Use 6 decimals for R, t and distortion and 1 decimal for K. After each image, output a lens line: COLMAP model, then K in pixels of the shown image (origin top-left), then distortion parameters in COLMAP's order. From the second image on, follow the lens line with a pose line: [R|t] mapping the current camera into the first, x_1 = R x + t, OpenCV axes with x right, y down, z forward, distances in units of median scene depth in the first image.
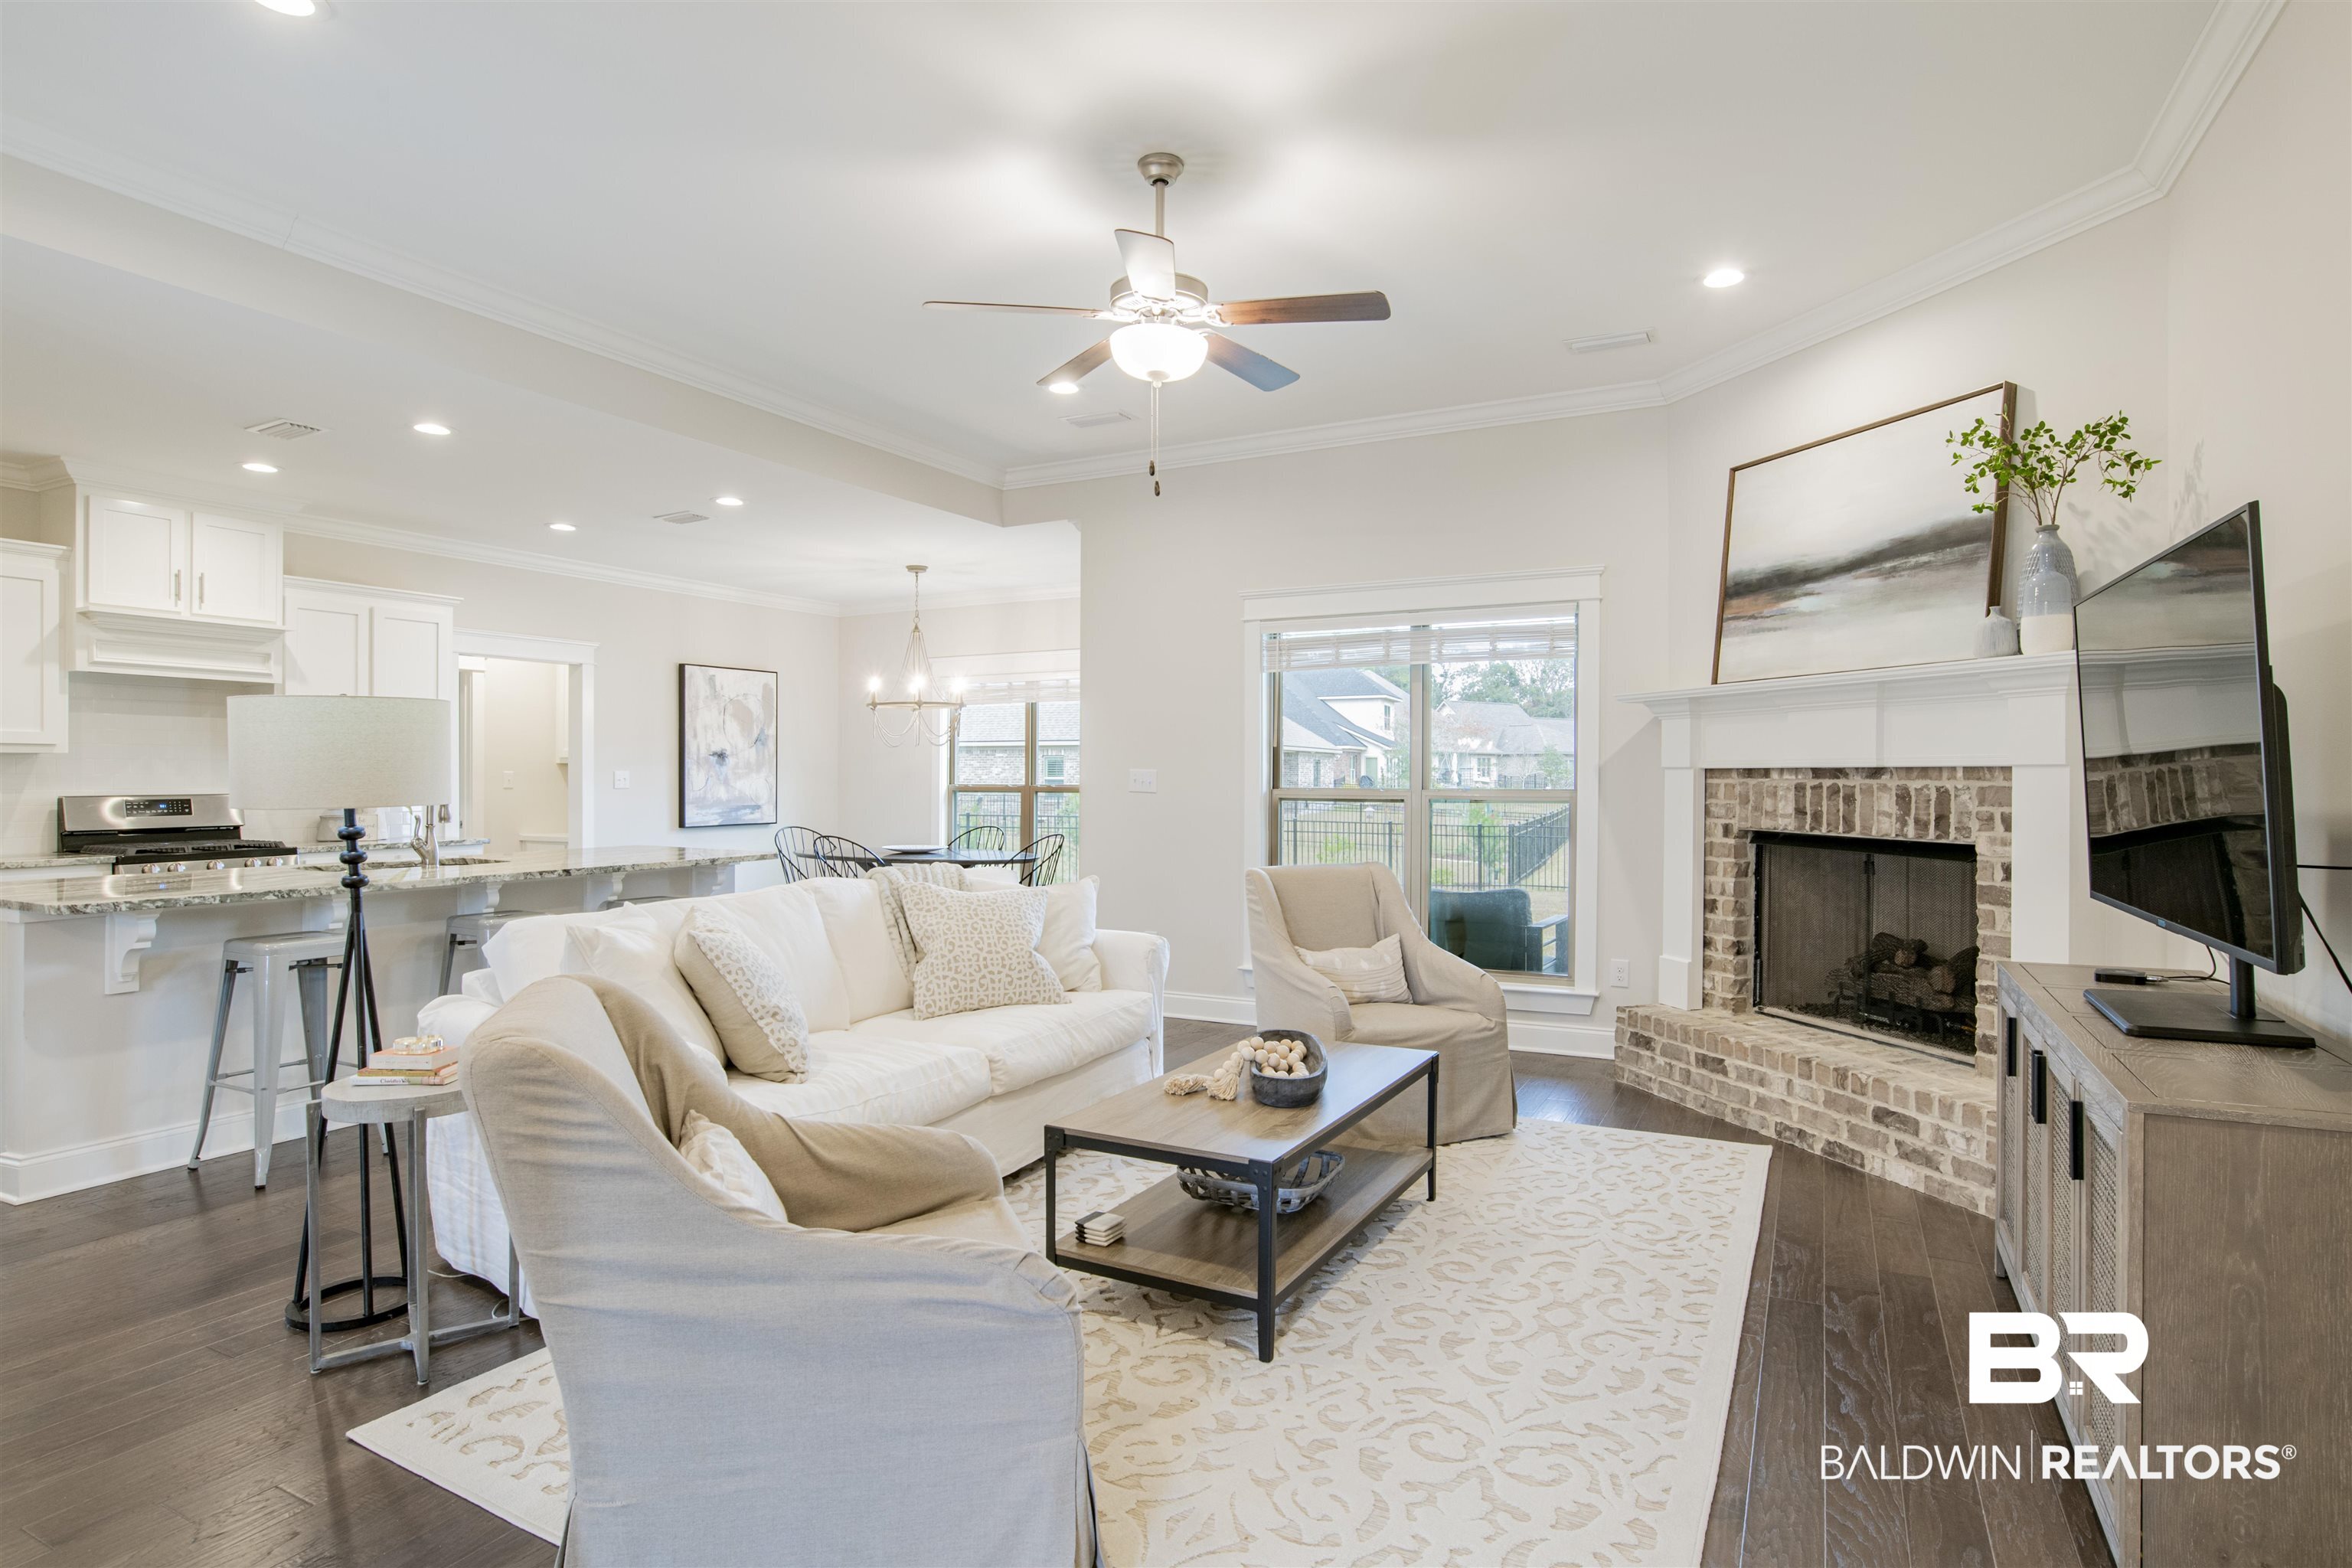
lens RADIAL K [[1243.0, 0, 1176.3], [0, 1243.0, 775.6], [0, 0, 1]] dist [-0.054170, 0.038924]
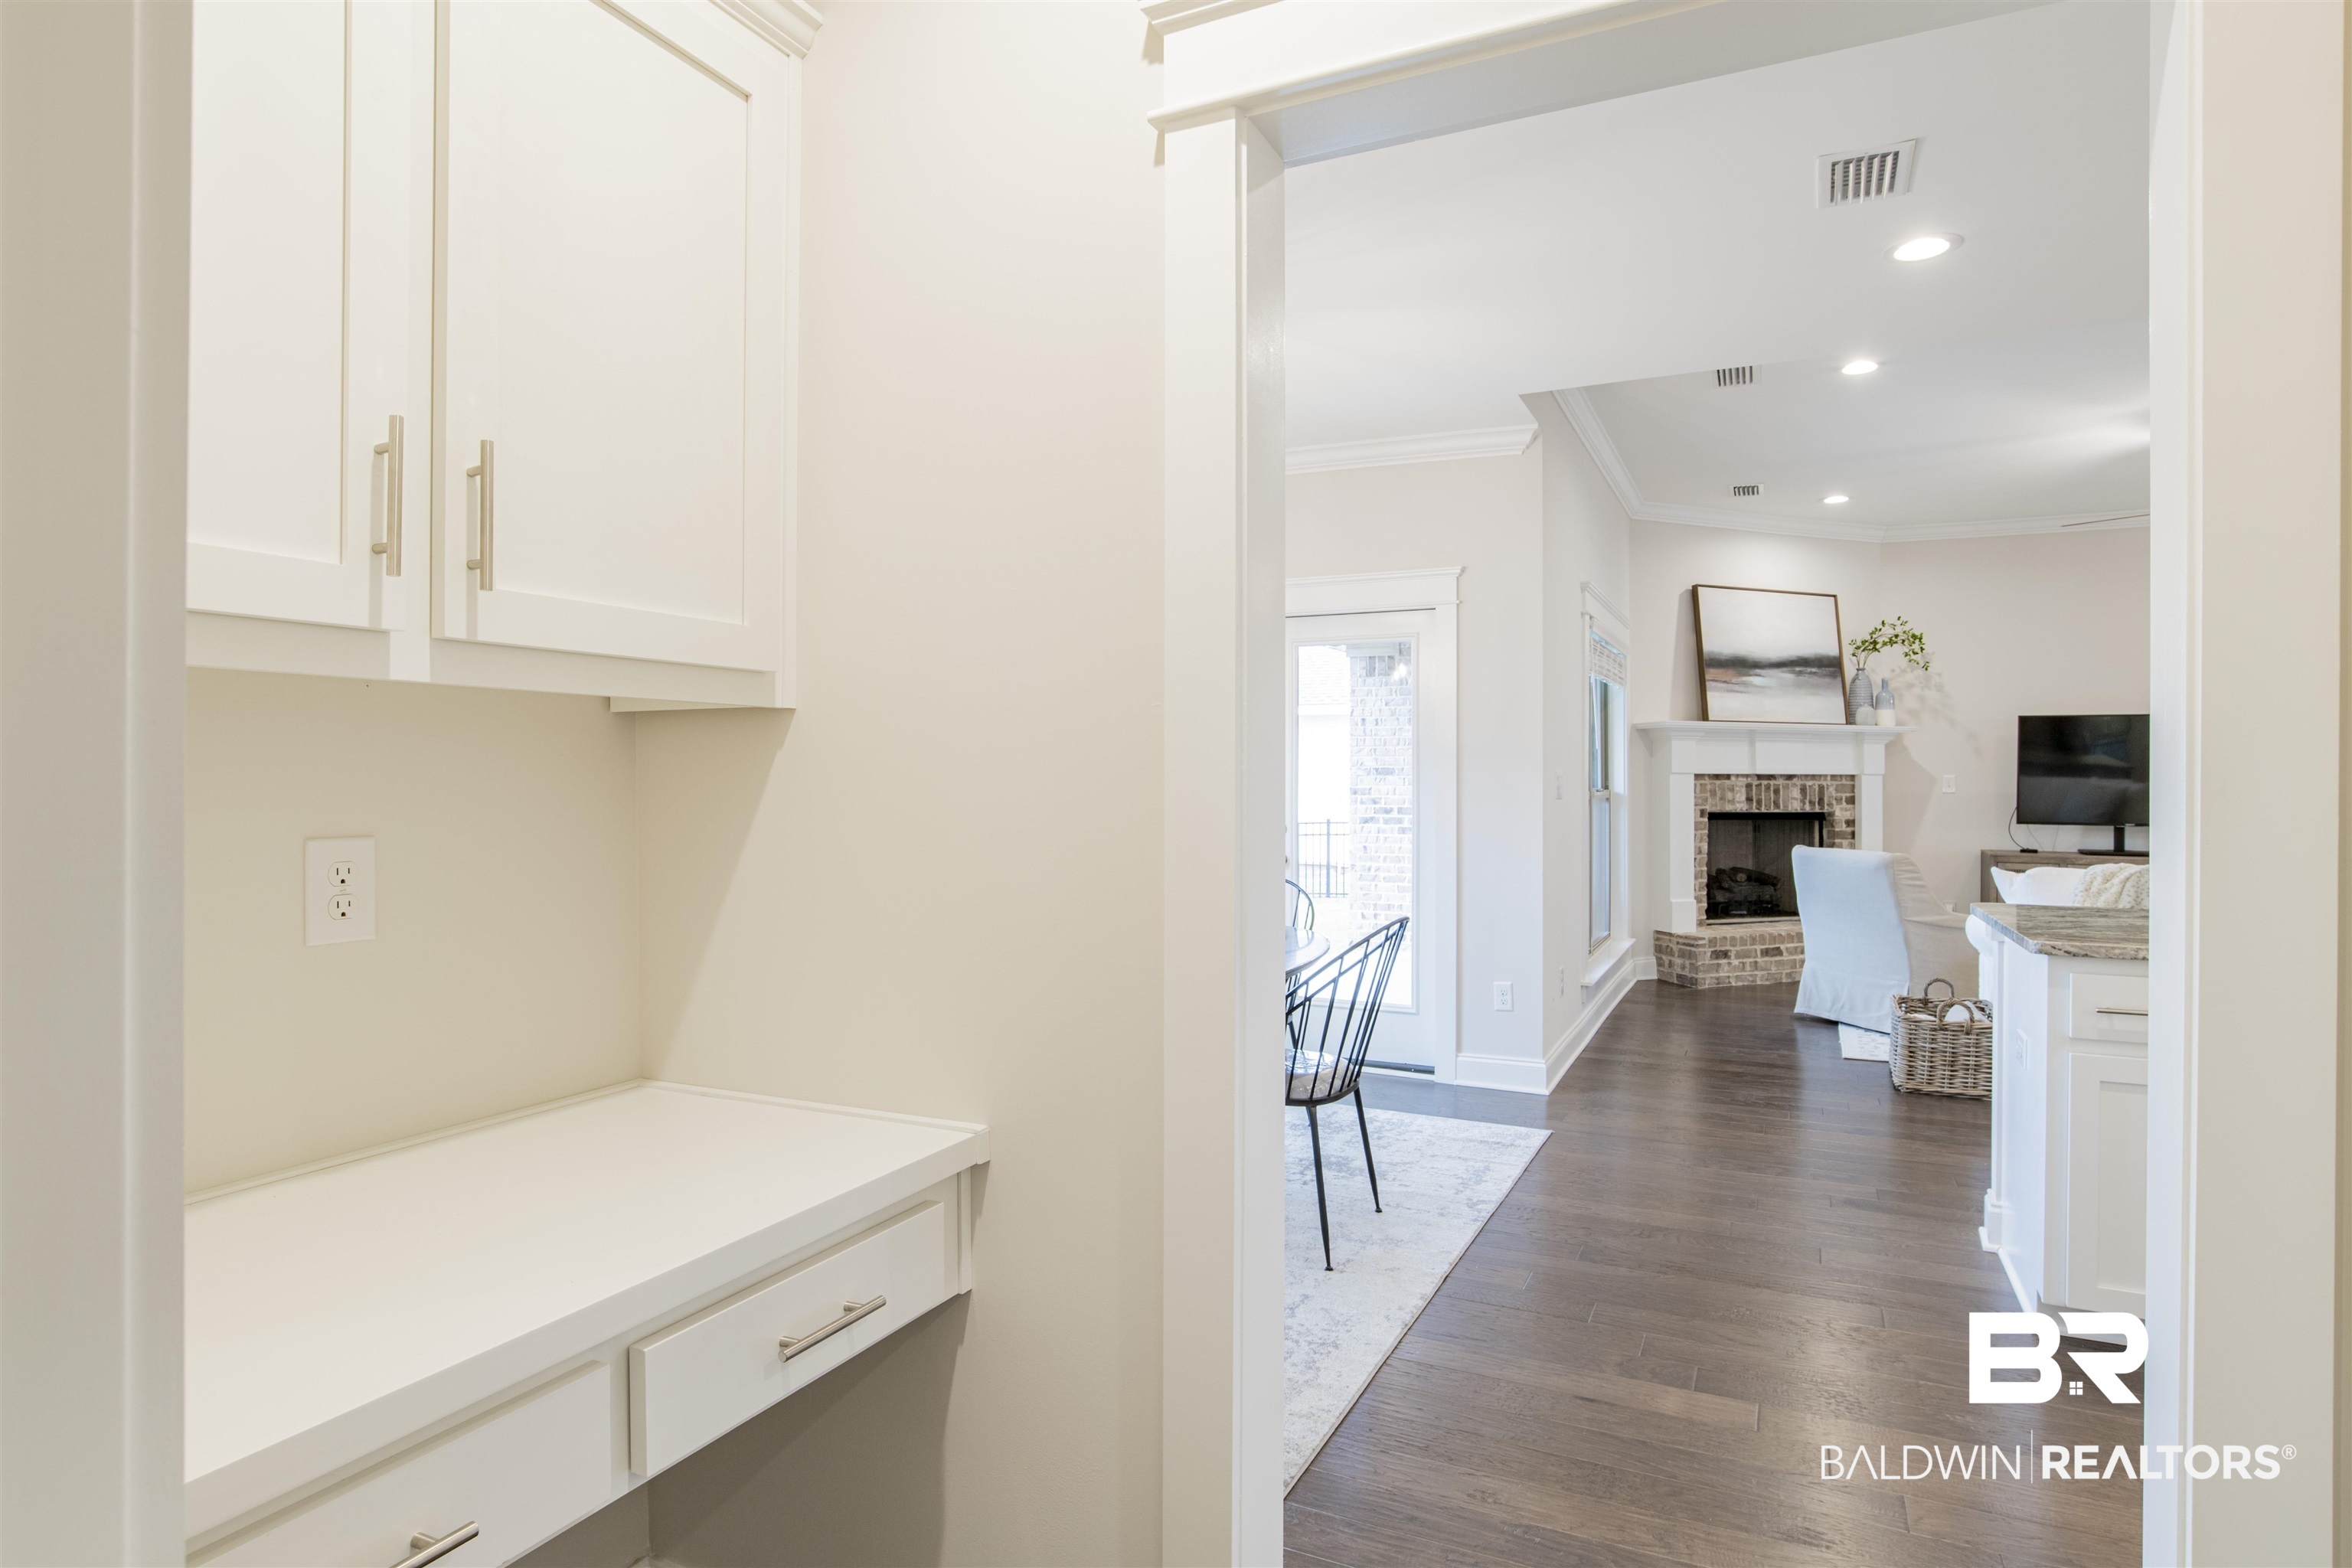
lens RADIAL K [[1243.0, 0, 1176.3], [0, 1243.0, 775.6], [0, 0, 1]] dist [-0.054170, 0.038924]
pose [[-0.020039, 0.004148, 0.999791, -1.267008], [-0.002122, 0.999989, -0.004192, 0.004949], [-0.999797, -0.002206, -0.020029, 1.926795]]
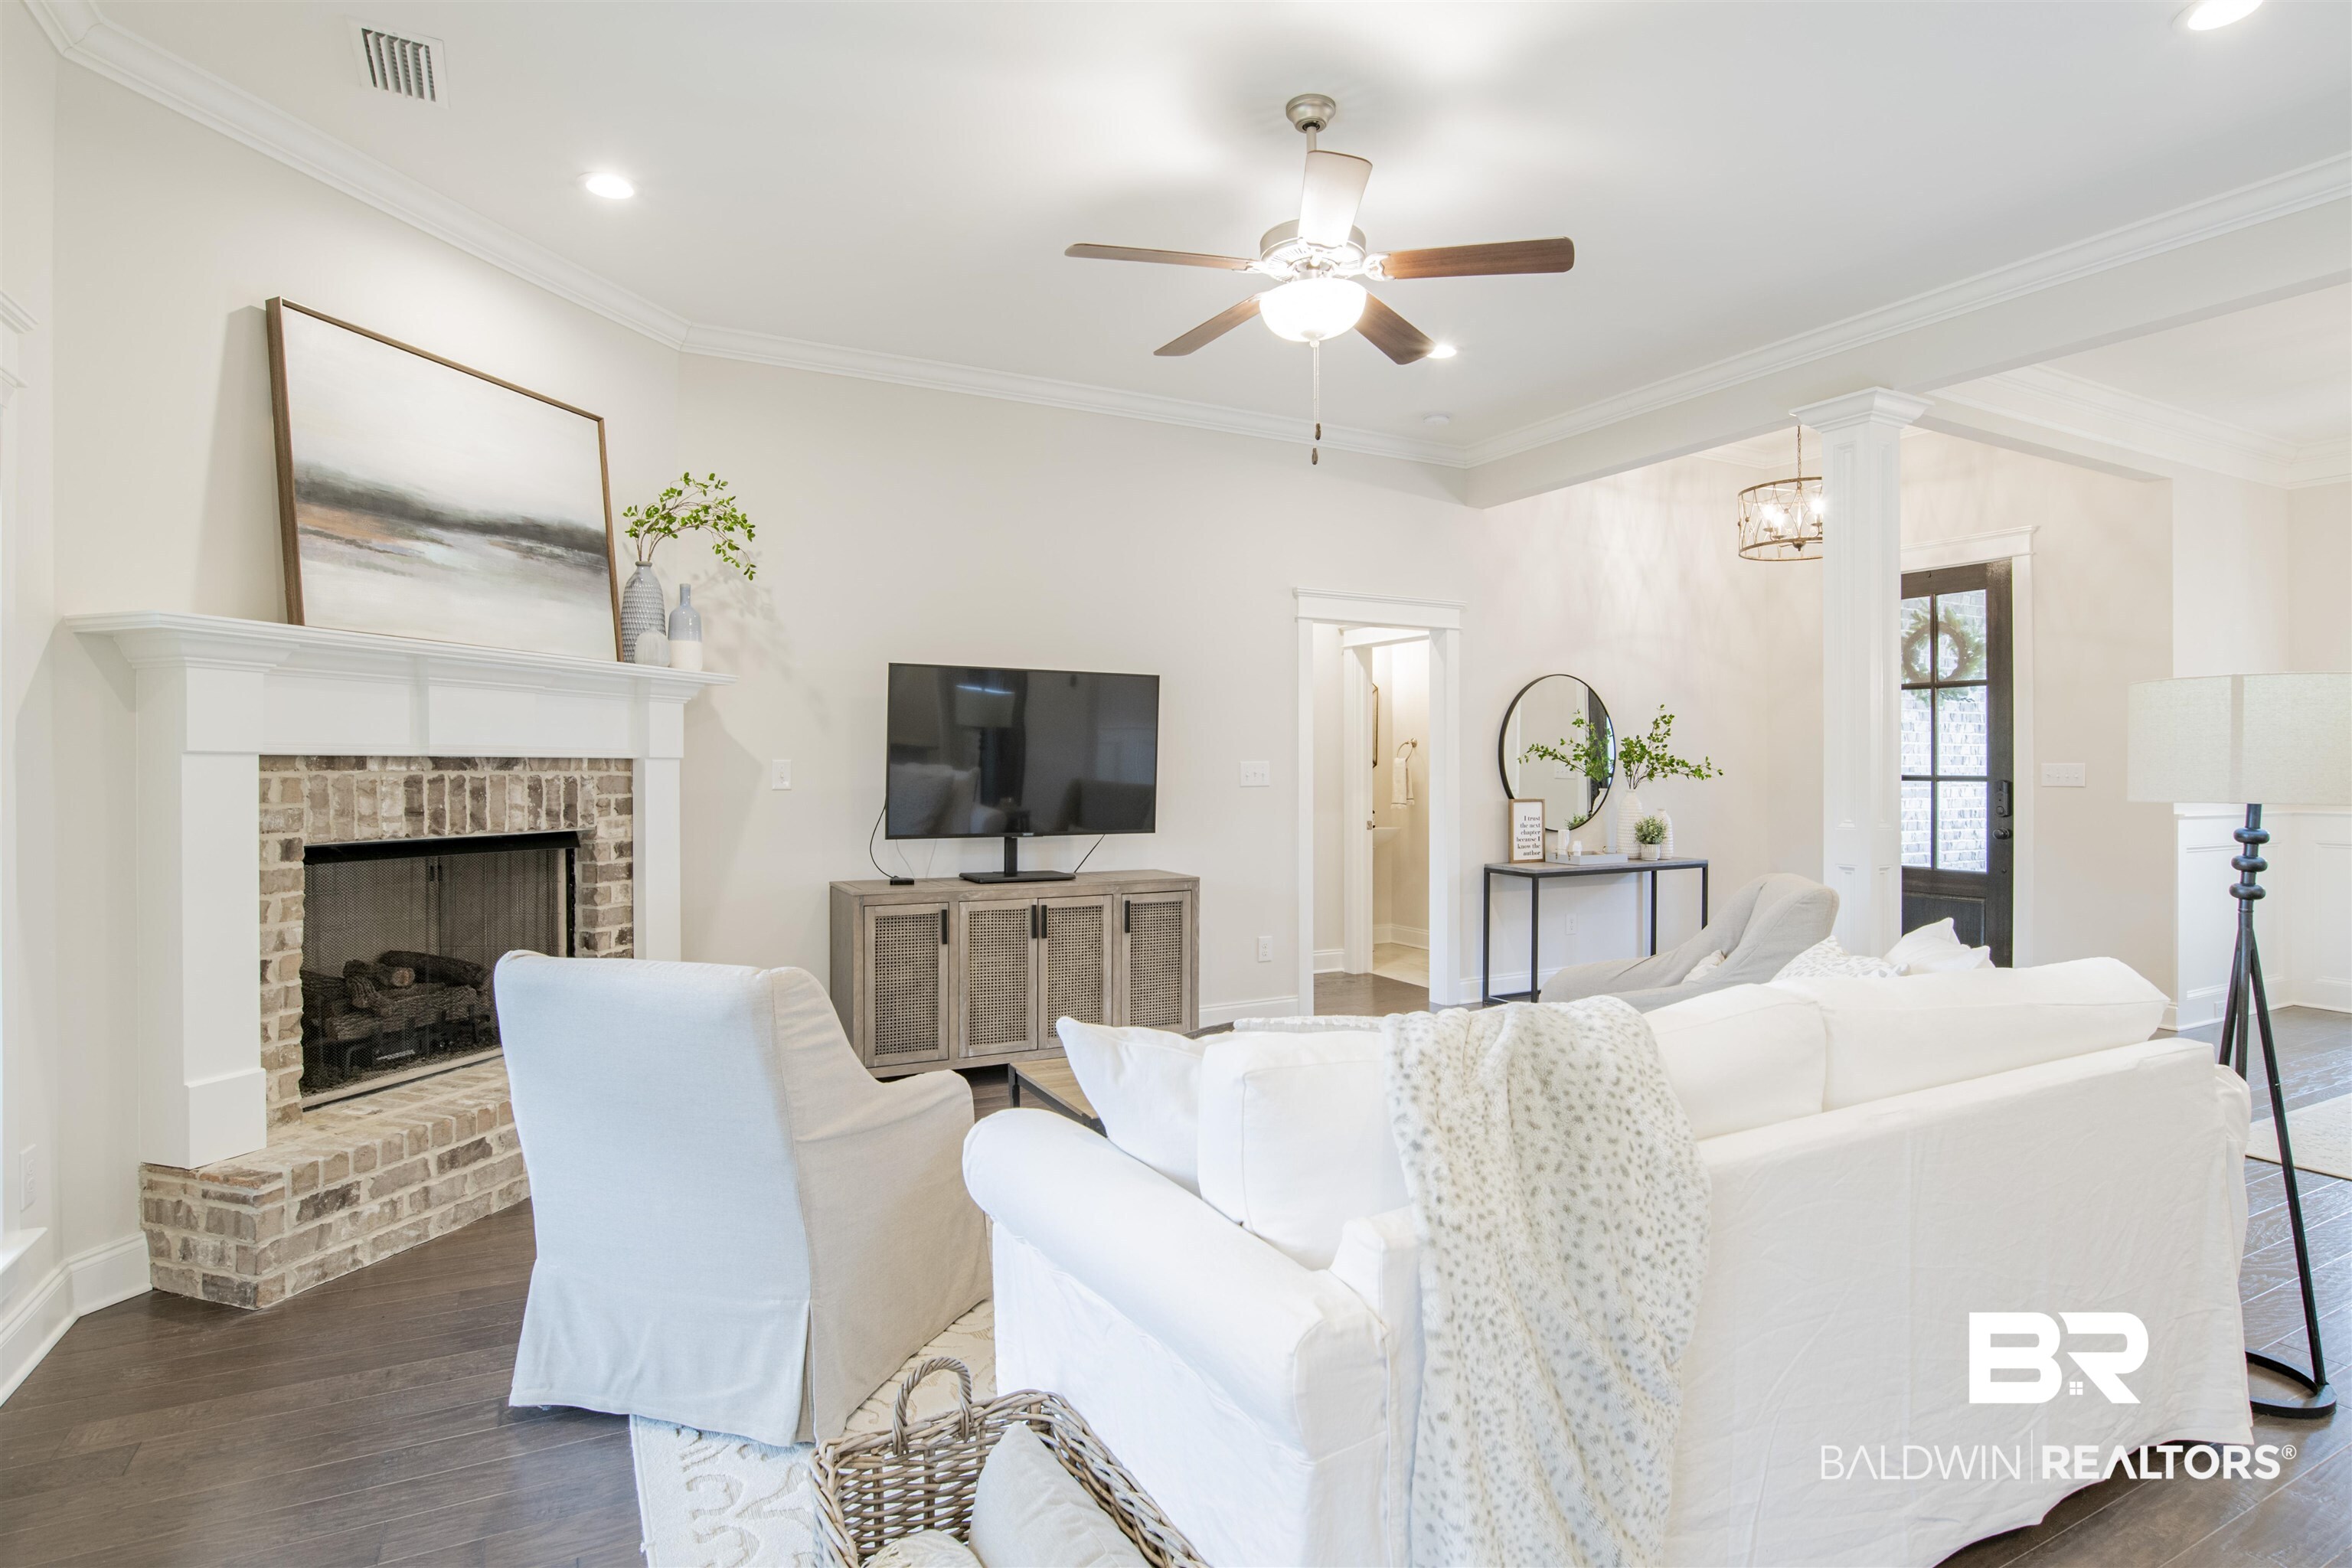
lens RADIAL K [[1213.1, 0, 1177.0], [0, 1213.1, 771.1], [0, 0, 1]] dist [-0.046780, 0.022276]
pose [[-0.828252, -0.003865, 0.560343, -0.338891], [-0.001964, 0.999990, 0.003994, -0.000911], [-0.560353, 0.002207, -0.828251, 1.420798]]
